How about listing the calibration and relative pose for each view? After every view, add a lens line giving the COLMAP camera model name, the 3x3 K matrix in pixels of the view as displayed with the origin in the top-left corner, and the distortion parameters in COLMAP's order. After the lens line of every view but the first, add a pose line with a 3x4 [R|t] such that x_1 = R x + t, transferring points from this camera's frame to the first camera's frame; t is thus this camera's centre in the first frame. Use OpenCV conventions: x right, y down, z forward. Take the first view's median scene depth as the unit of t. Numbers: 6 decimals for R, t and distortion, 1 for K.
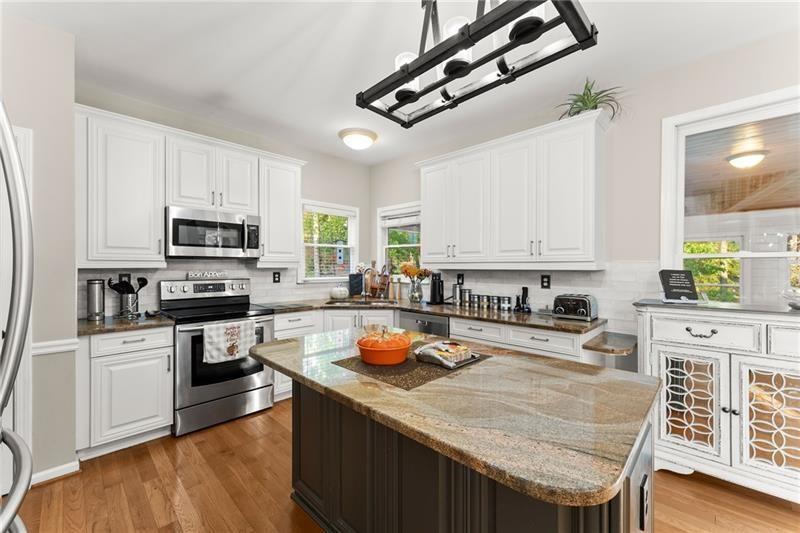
lens RADIAL K [[320.1, 0, 401.7], [0, 320.1, 266.8], [0, 0, 1]] dist [0.003106, 0.000245]
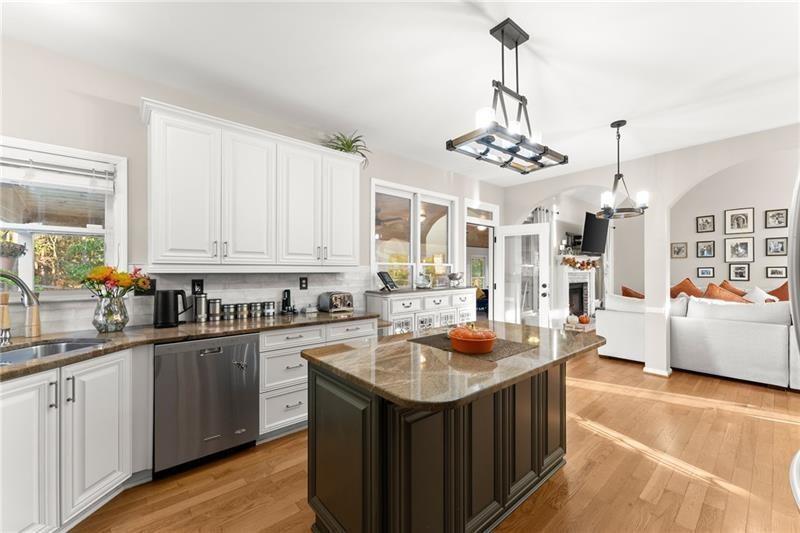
lens RADIAL K [[320.1, 0, 399.7], [0, 320.1, 269.4], [0, 0, 1]] dist [0.003106, 0.000245]
pose [[0.131368, -0.002390, 0.991331, -0.552050], [0.002371, 0.999995, 0.002096, -0.002684], [-0.991331, 0.002075, 0.131373, 0.485280]]
